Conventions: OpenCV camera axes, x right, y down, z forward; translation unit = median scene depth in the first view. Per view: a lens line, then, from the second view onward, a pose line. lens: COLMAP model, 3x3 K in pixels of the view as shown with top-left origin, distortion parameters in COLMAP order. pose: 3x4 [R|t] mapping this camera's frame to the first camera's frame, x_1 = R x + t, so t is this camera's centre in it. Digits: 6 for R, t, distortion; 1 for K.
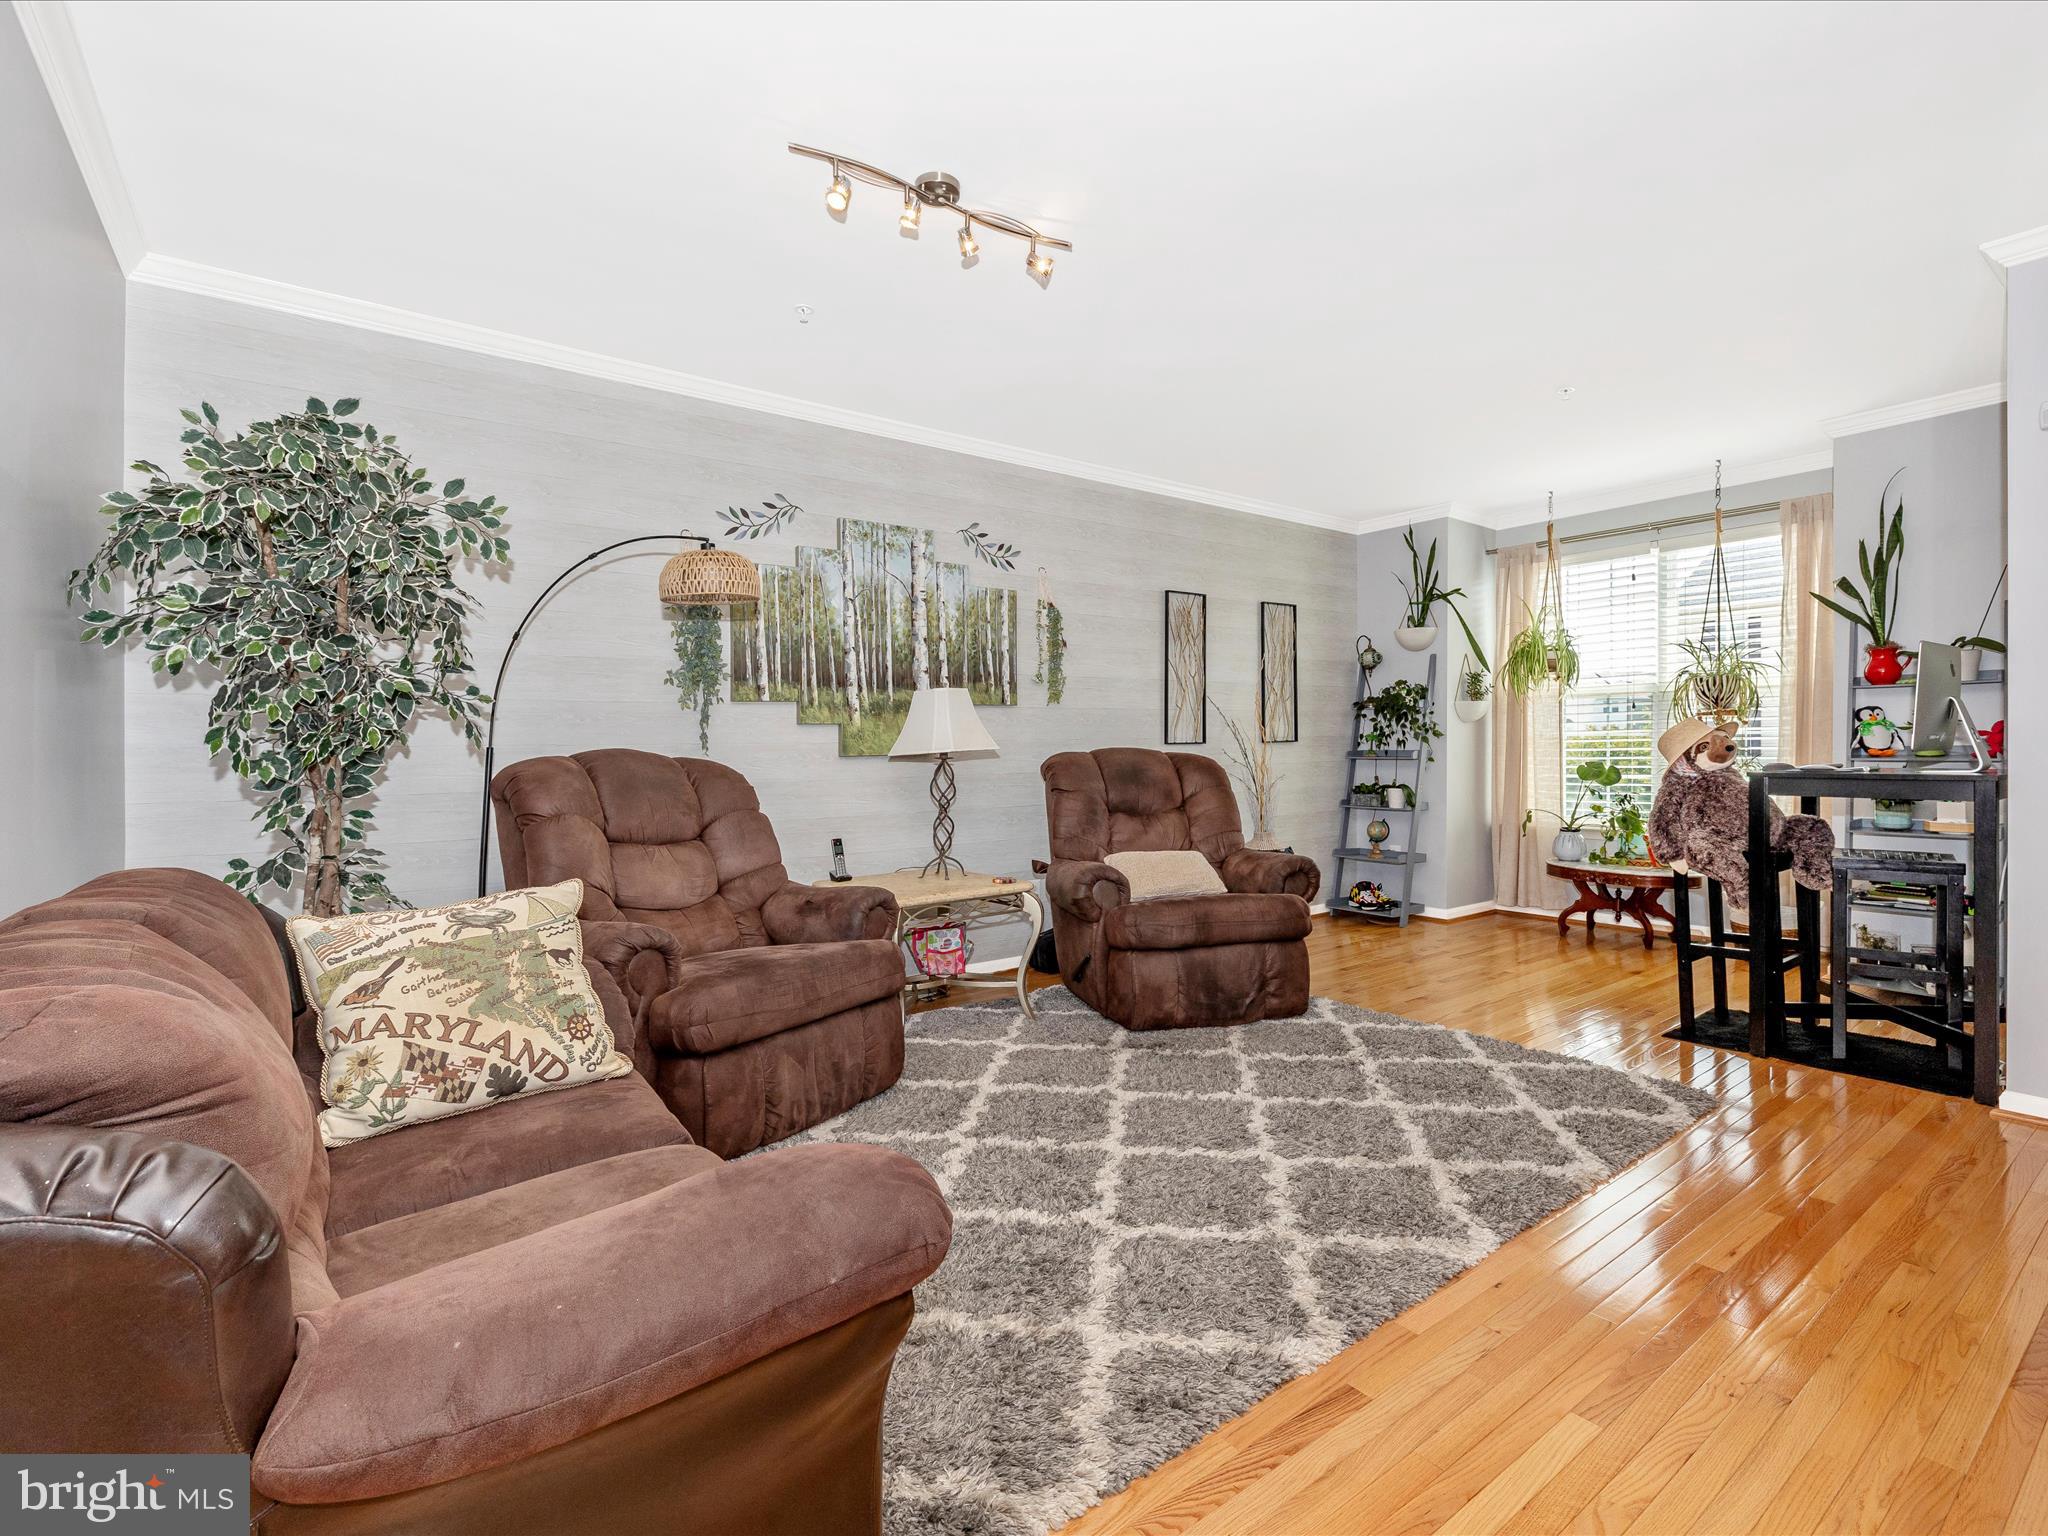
lens RADIAL K [[974.1, 0, 1026.7], [0, 974.1, 748.7], [0, 0, 1]] dist [0.001253, -0.000288]
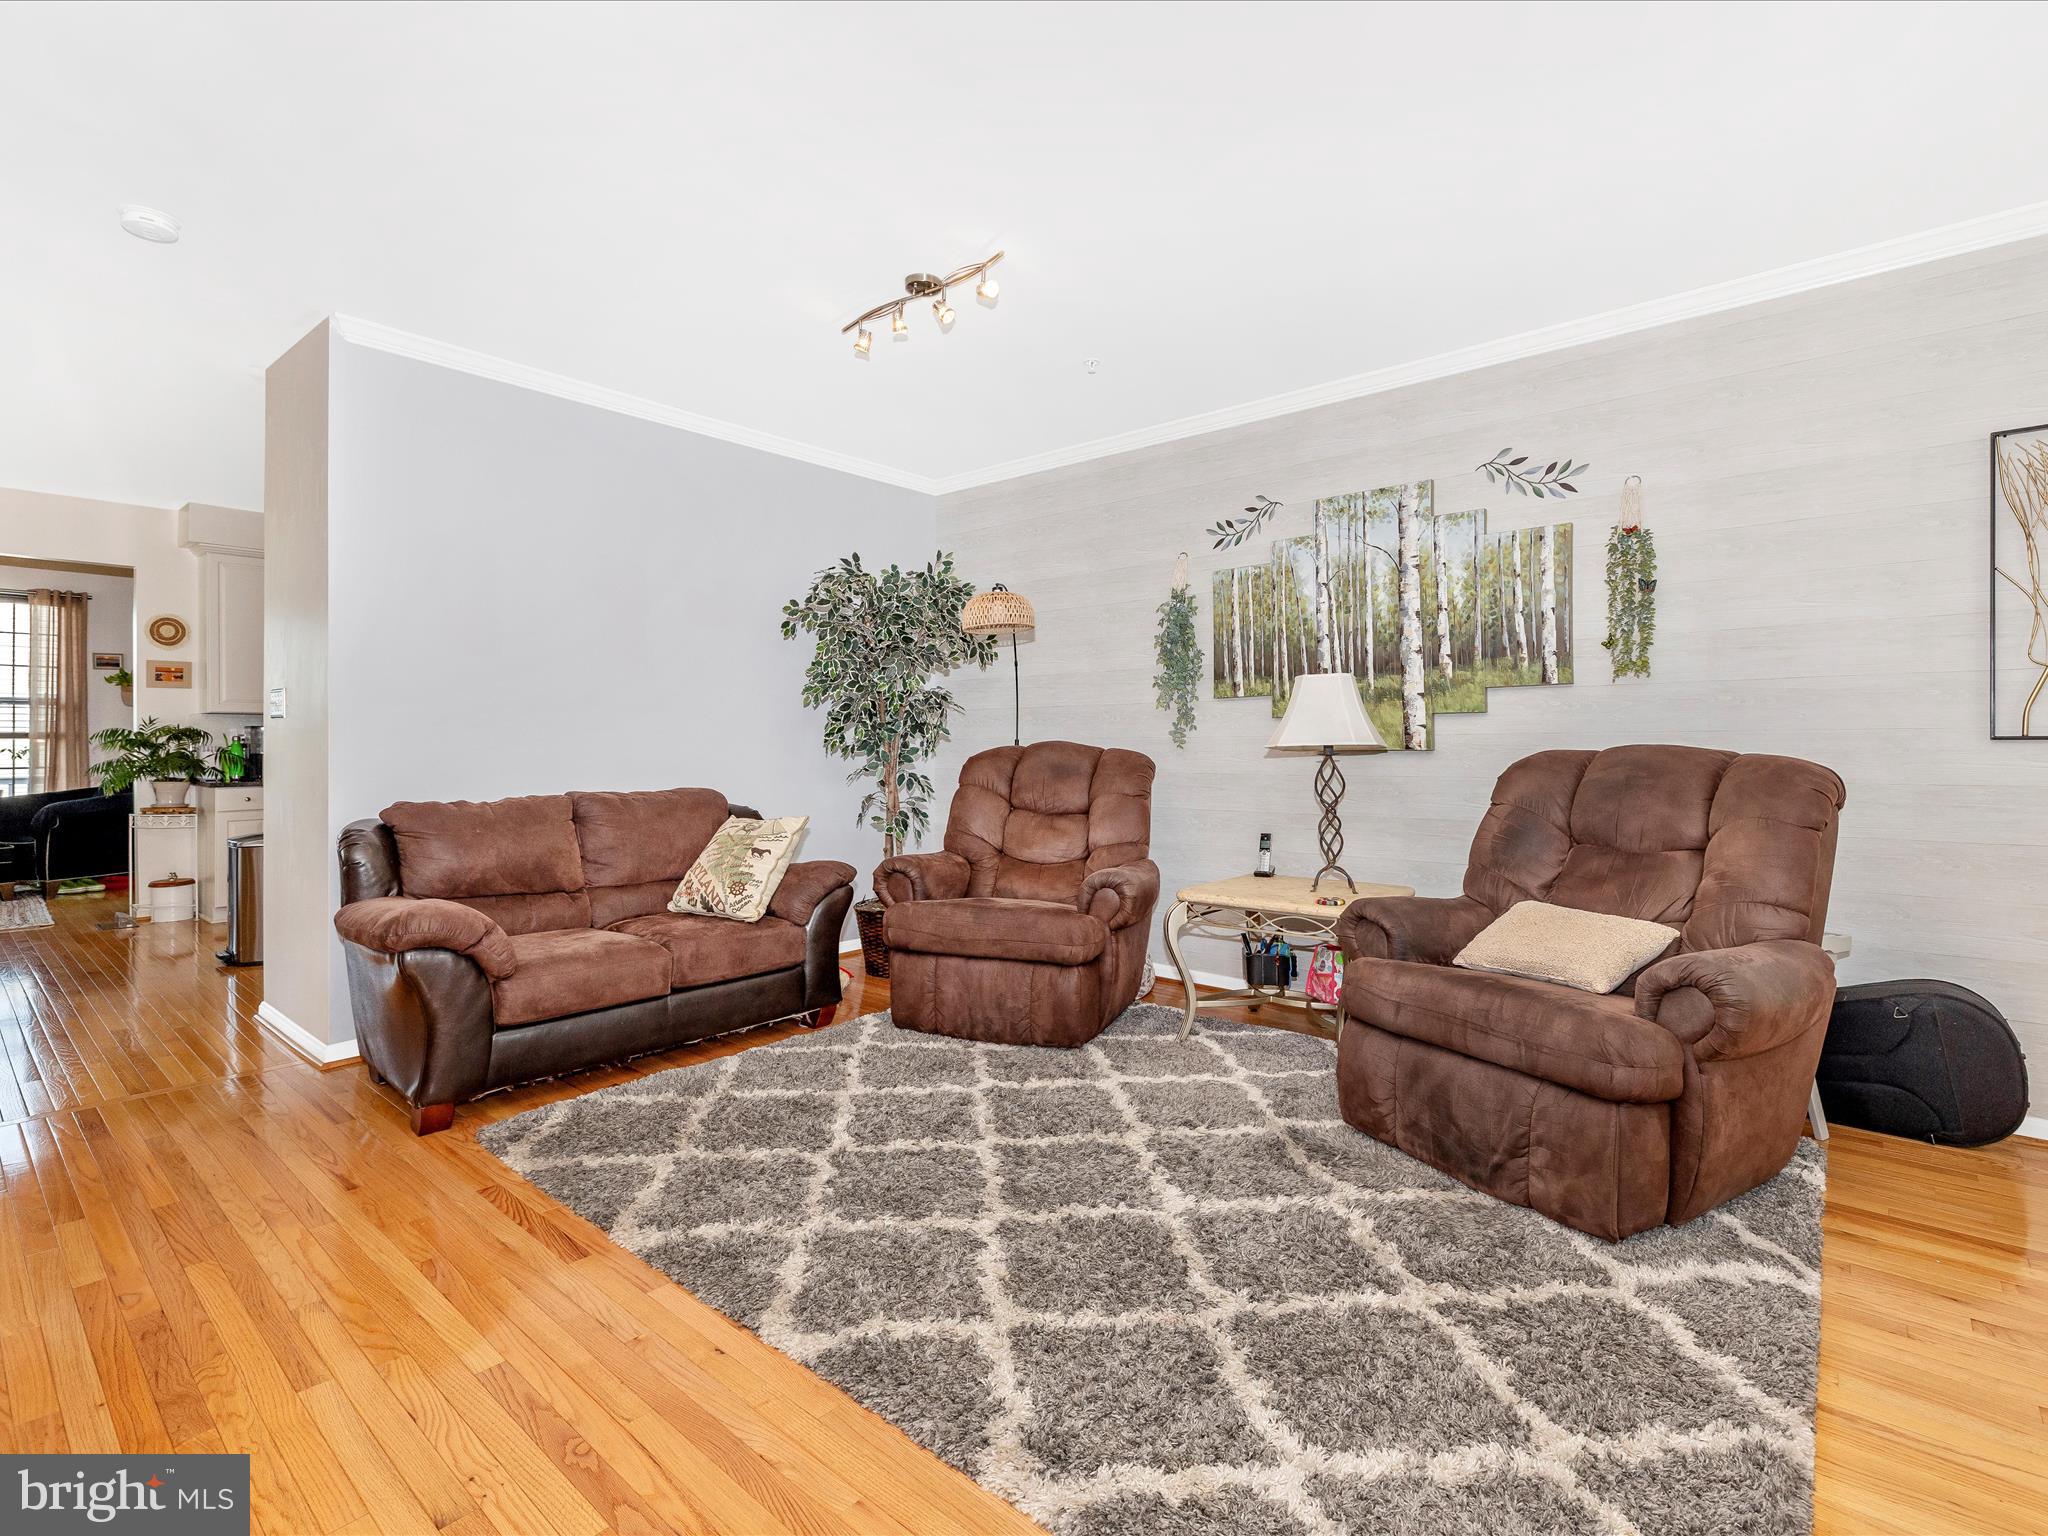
lens RADIAL K [[965.9, 0, 1027.1], [0, 965.9, 740.1], [0, 0, 1]] dist [-0.004576, -0.000810]
pose [[0.213397, 0.005627, -0.976949, 0.672725], [-0.004996, 0.999977, 0.004669, -0.005300], [0.976953, 0.003884, 0.213421, 0.523278]]
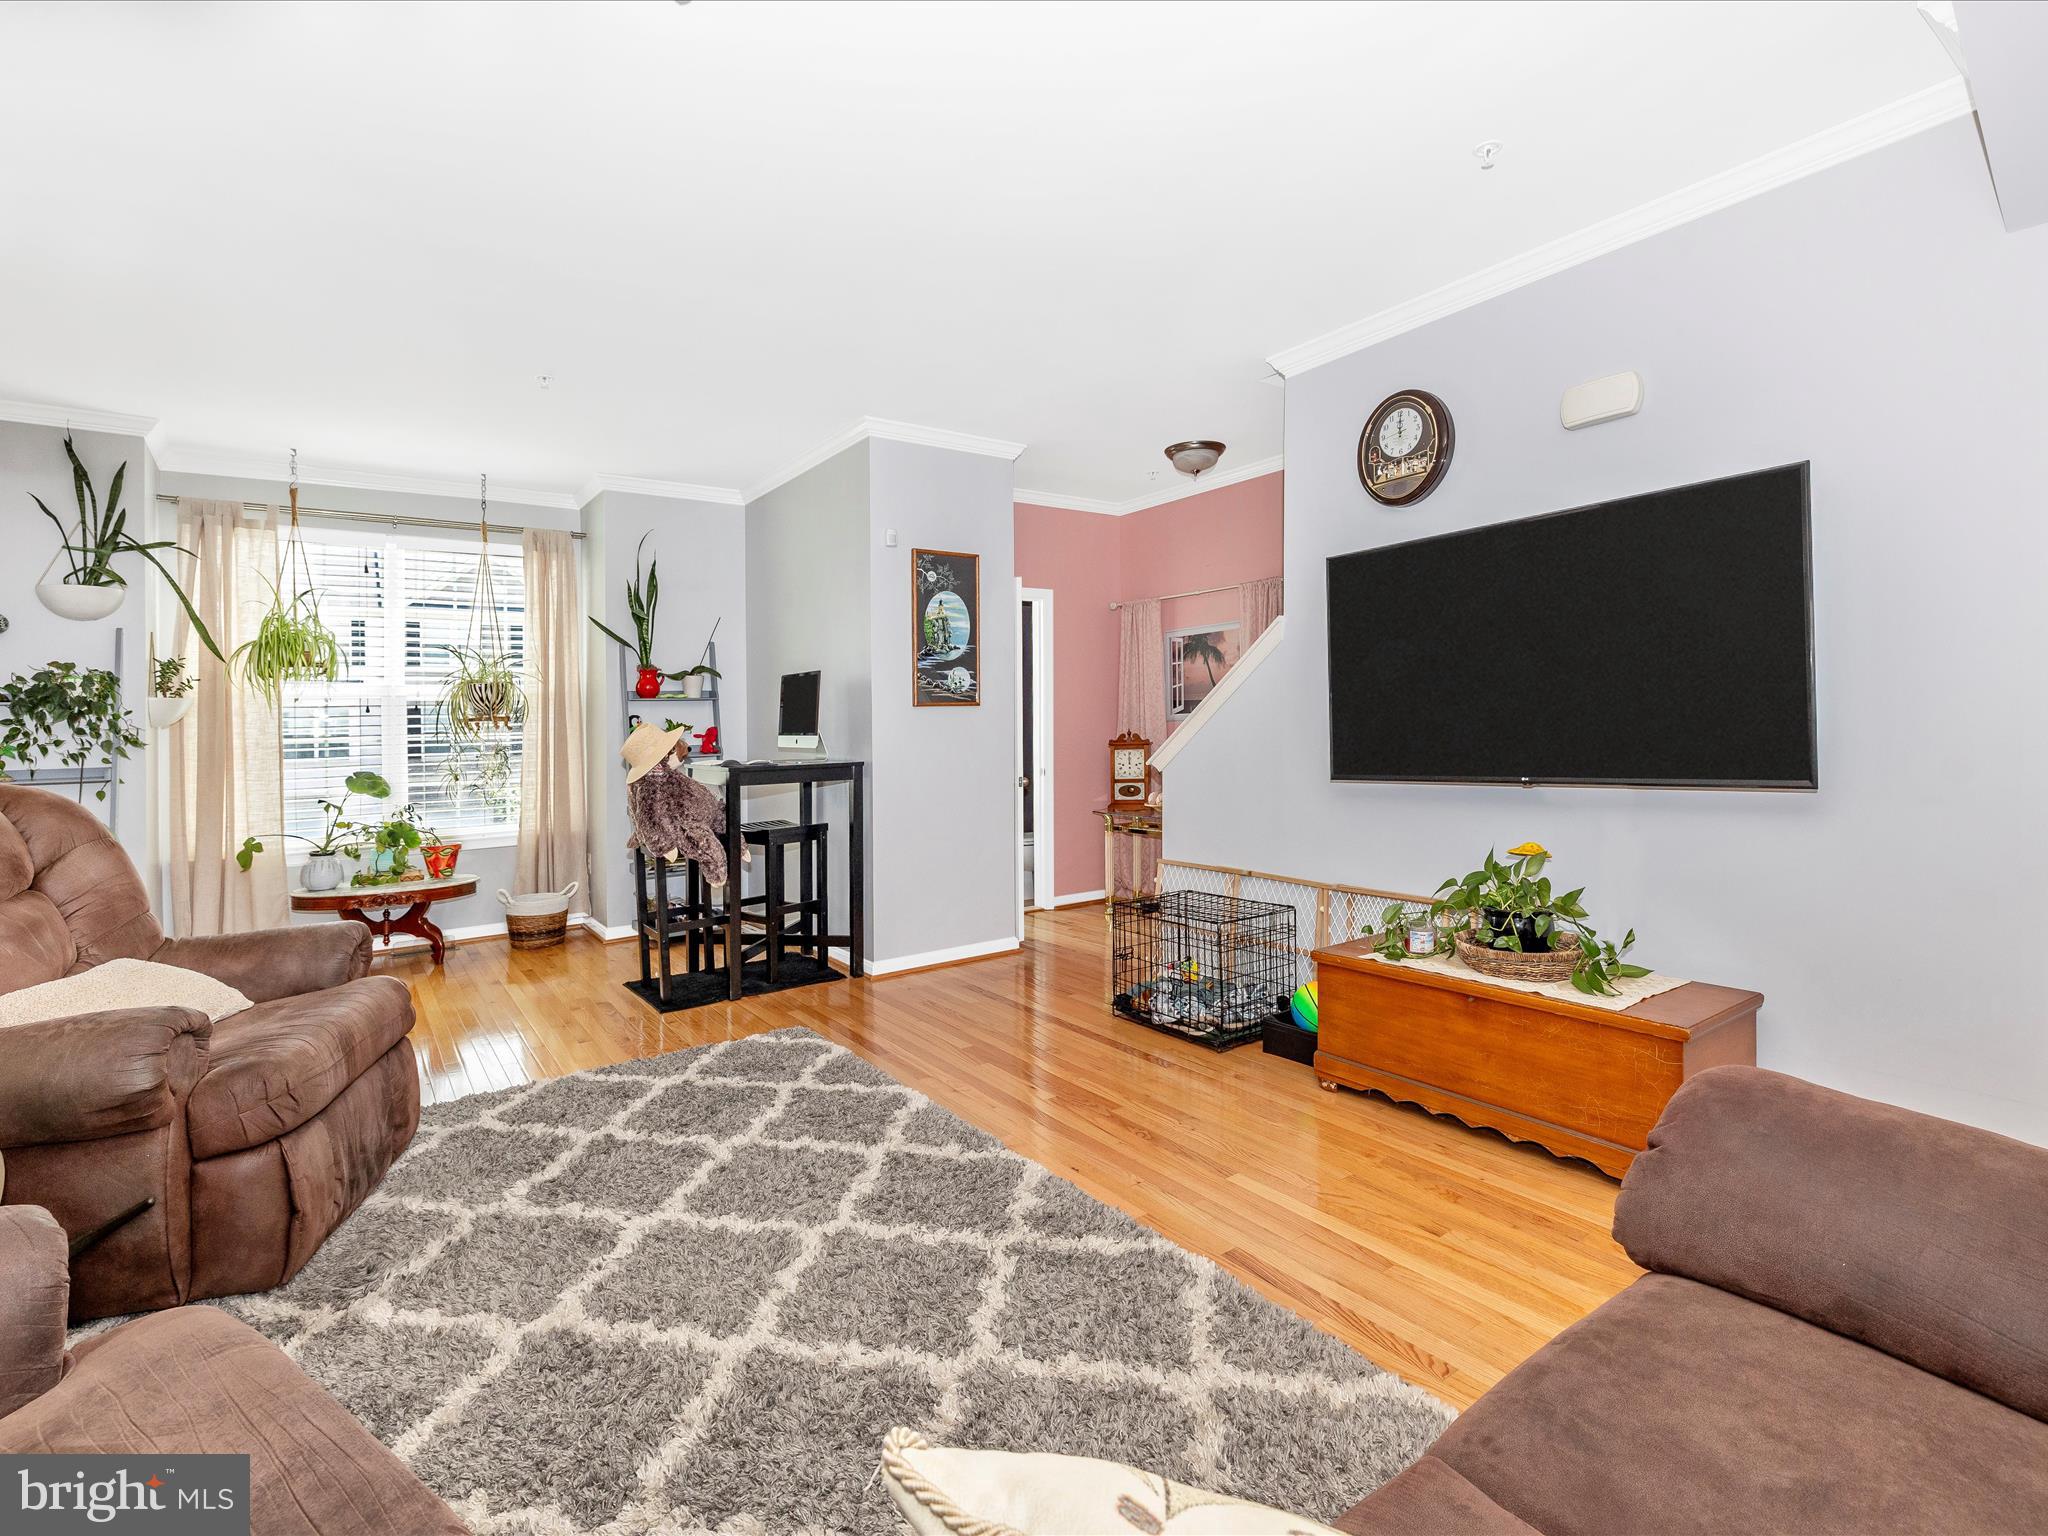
lens RADIAL K [[965.9, 0, 1027.1], [0, 965.9, 740.1], [0, 0, 1]] dist [-0.004576, -0.000810]
pose [[0.017373, -0.009195, 0.999807, -0.365172], [0.027841, 0.999574, 0.008709, -0.007661], [-0.999461, 0.027684, 0.017622, 0.493826]]
